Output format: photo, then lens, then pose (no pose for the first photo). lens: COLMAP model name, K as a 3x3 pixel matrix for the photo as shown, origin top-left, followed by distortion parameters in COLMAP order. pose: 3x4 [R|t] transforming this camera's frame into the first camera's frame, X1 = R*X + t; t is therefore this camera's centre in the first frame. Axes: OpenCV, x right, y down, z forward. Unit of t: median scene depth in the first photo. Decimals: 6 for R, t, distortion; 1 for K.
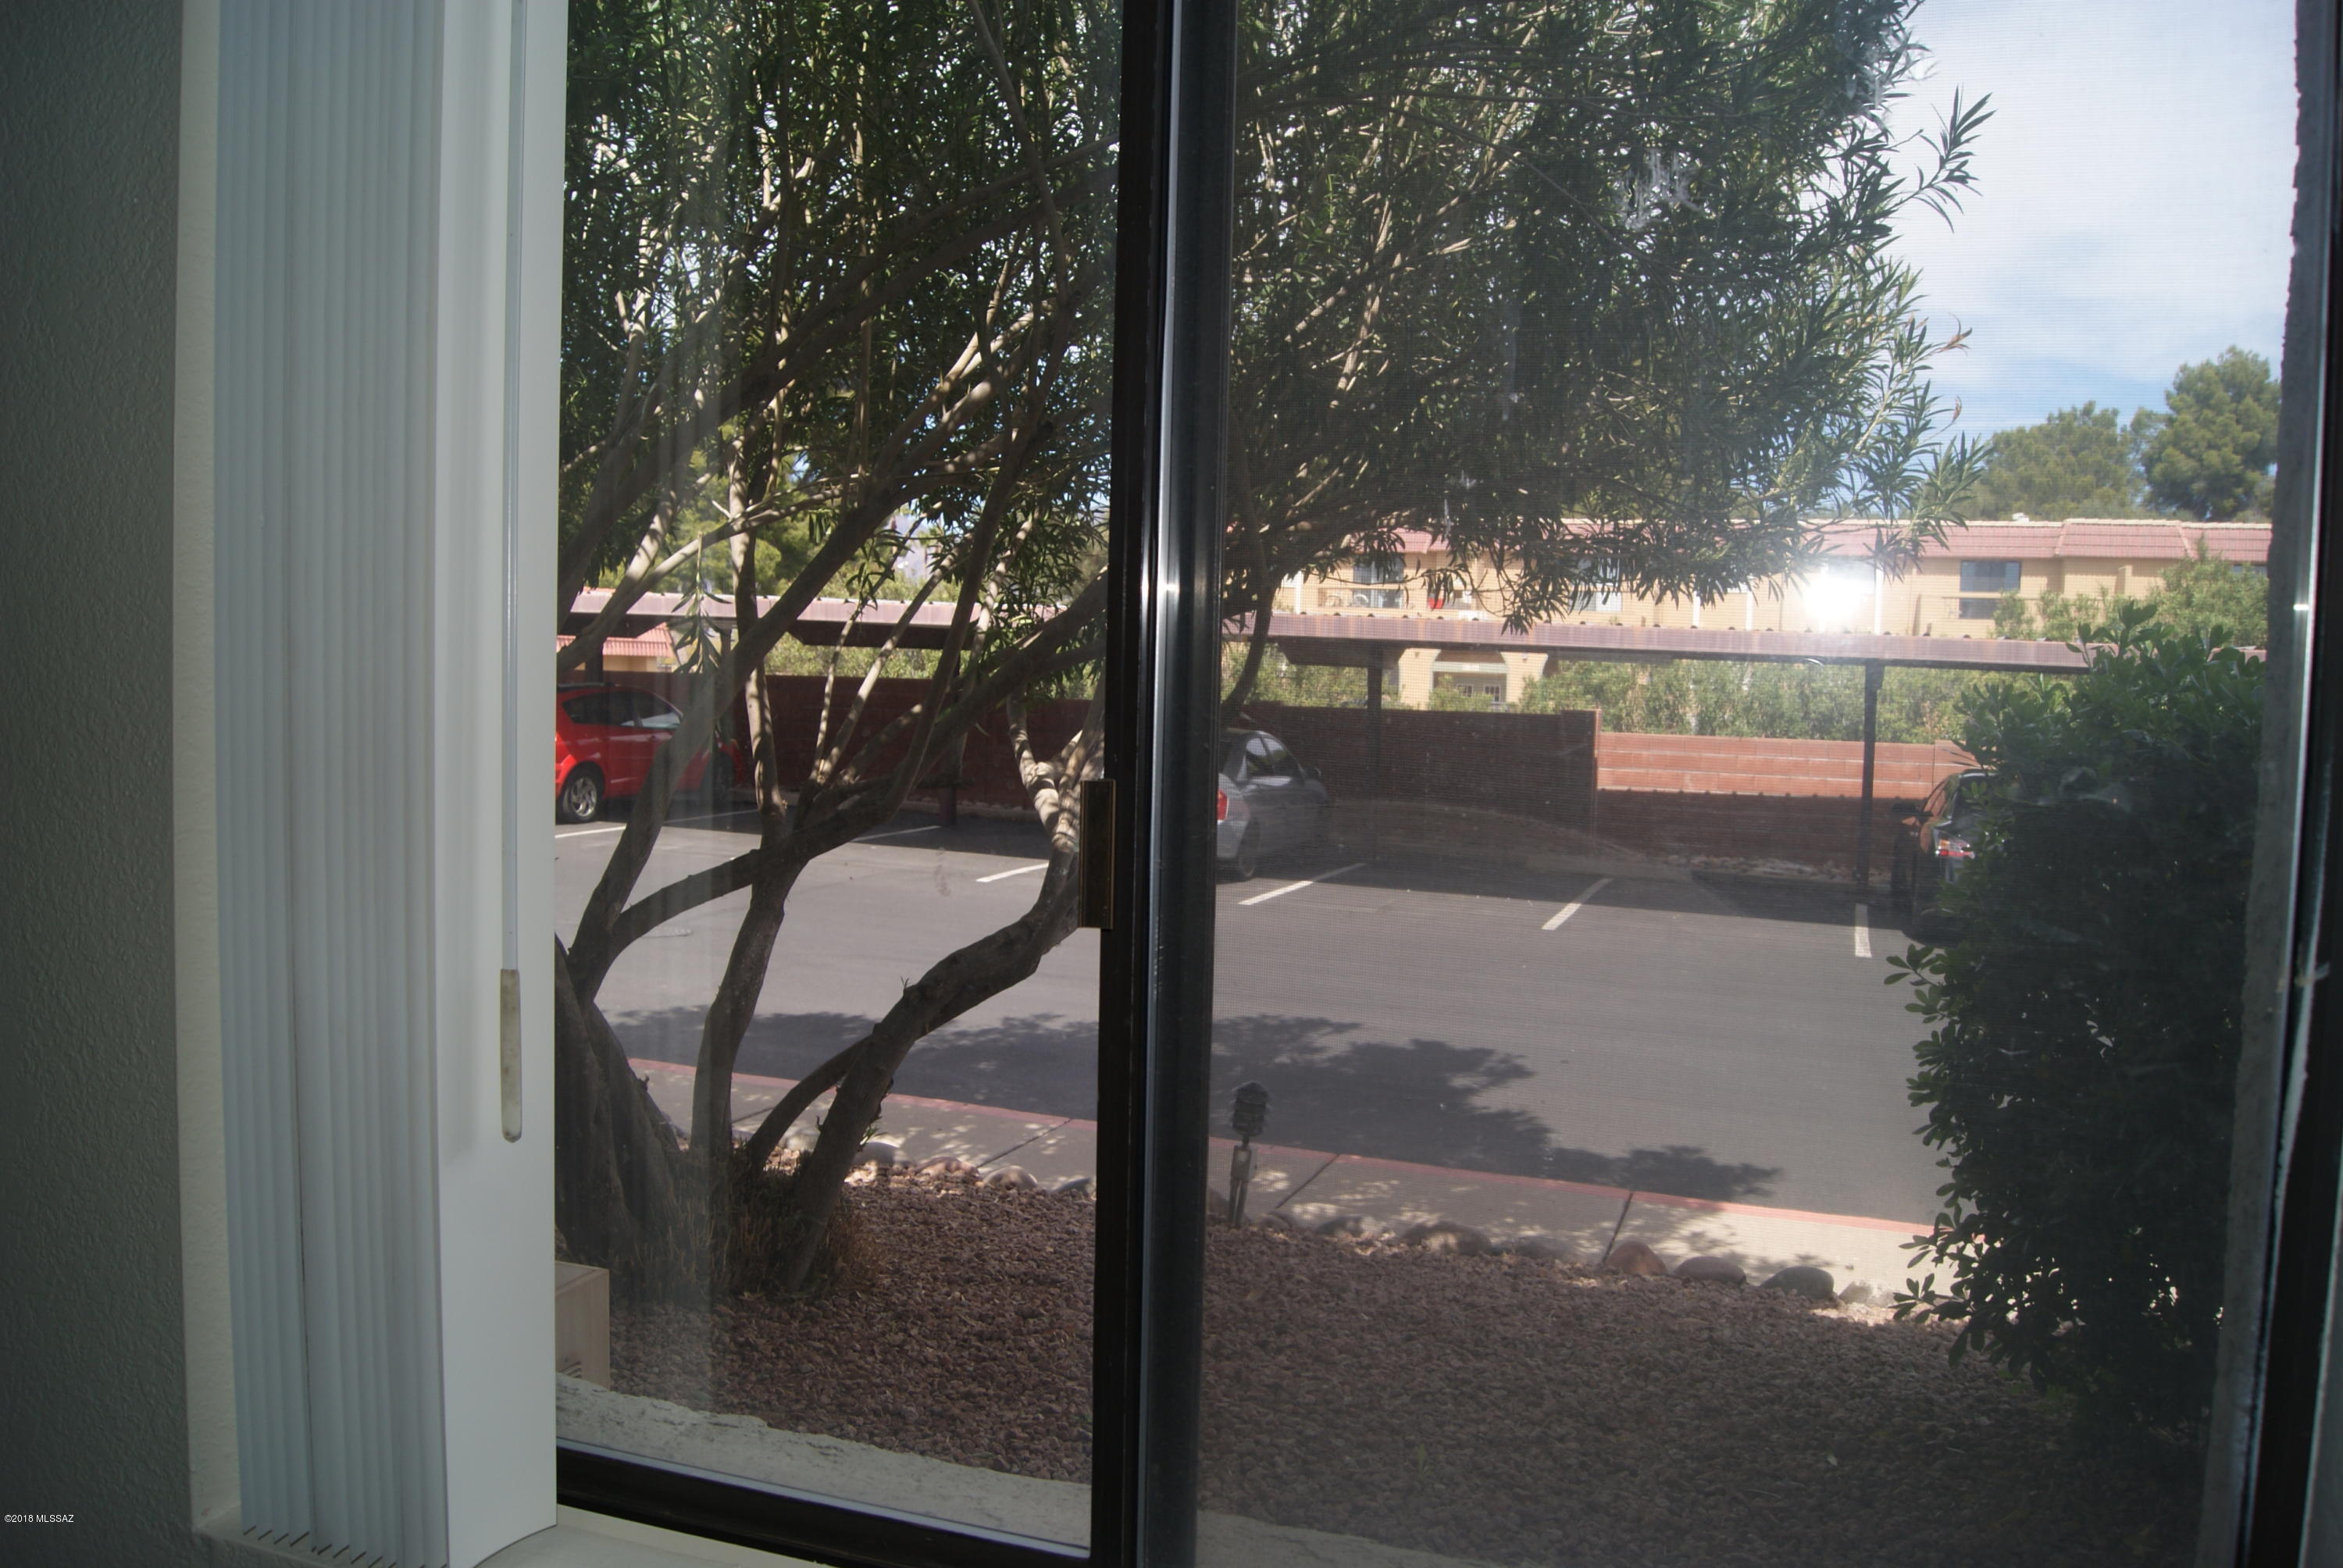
lens RADIAL K [[1815.1, 0, 1168.1], [0, 1815.1, 785.1], [0, 0, 1]] dist [-0.083497, 0.017023]
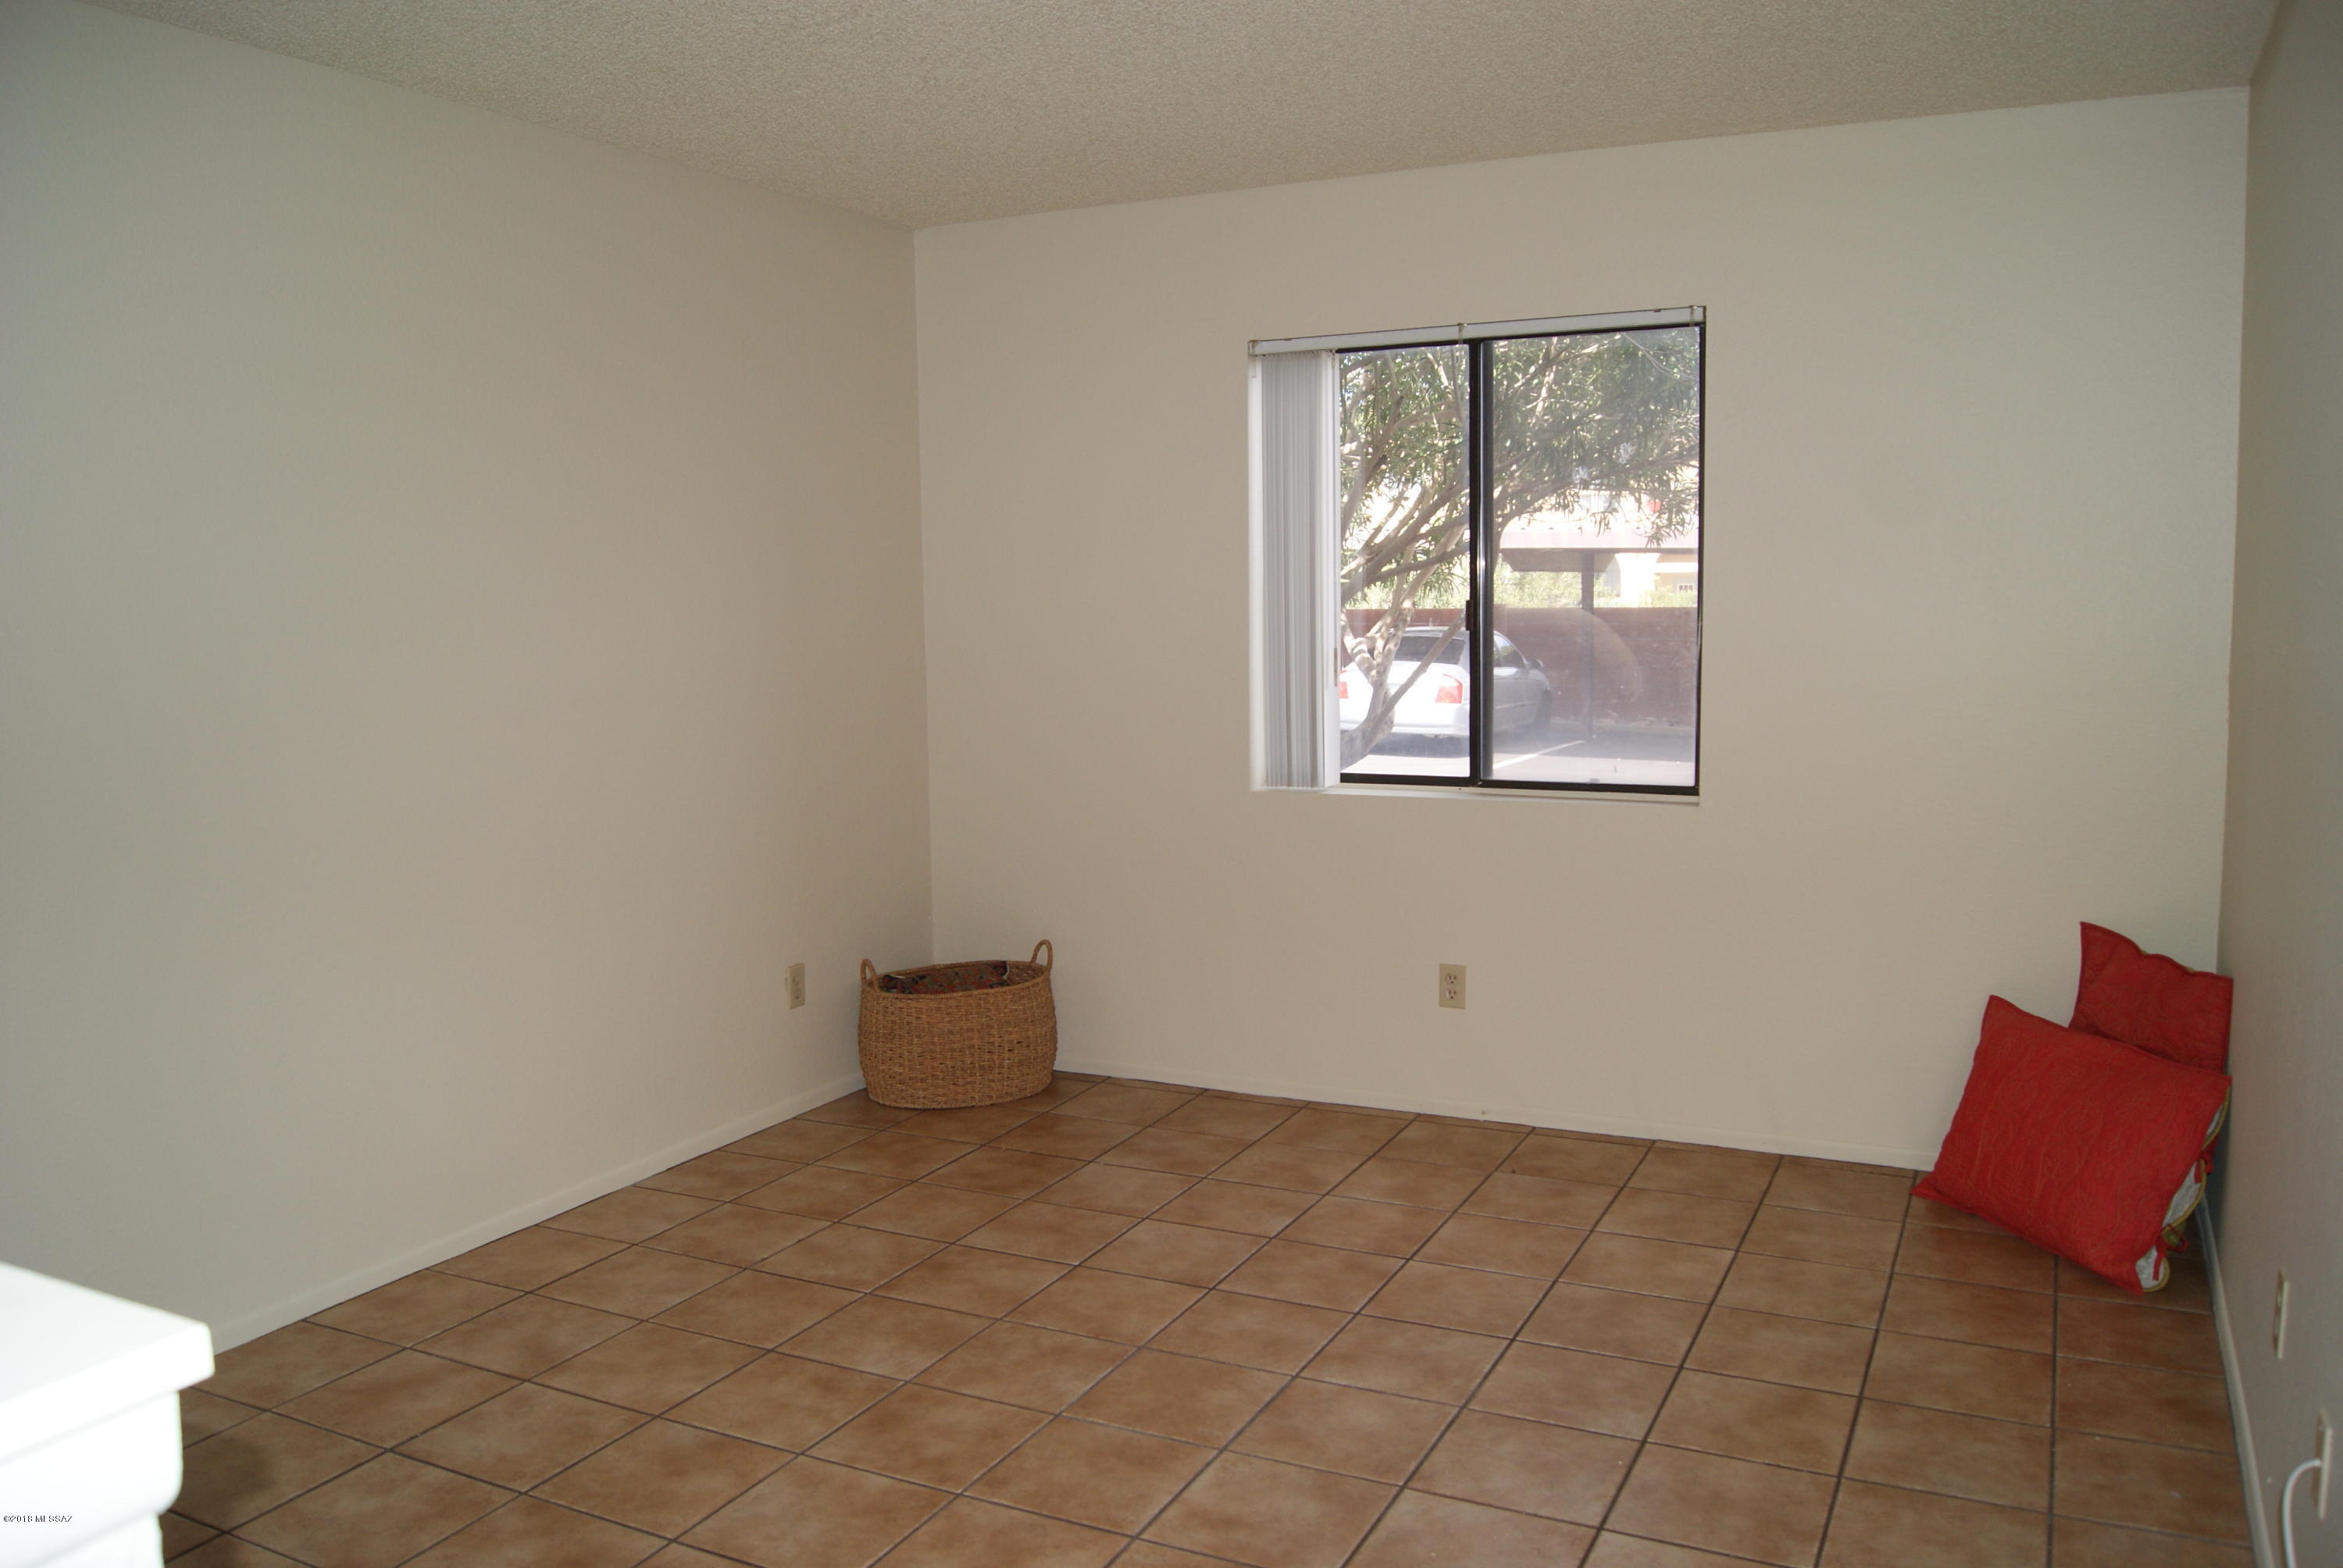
lens RADIAL K [[1815.1, 0, 1171.8], [0, 1815.1, 772.6], [0, 0, 1]] dist [-0.083497, 0.017023]
pose [[0.992613, -0.015815, -0.120288, -0.012350], [0.020953, 0.998916, 0.041572, 0.008411], [0.119500, -0.043786, 0.991868, -0.168432]]
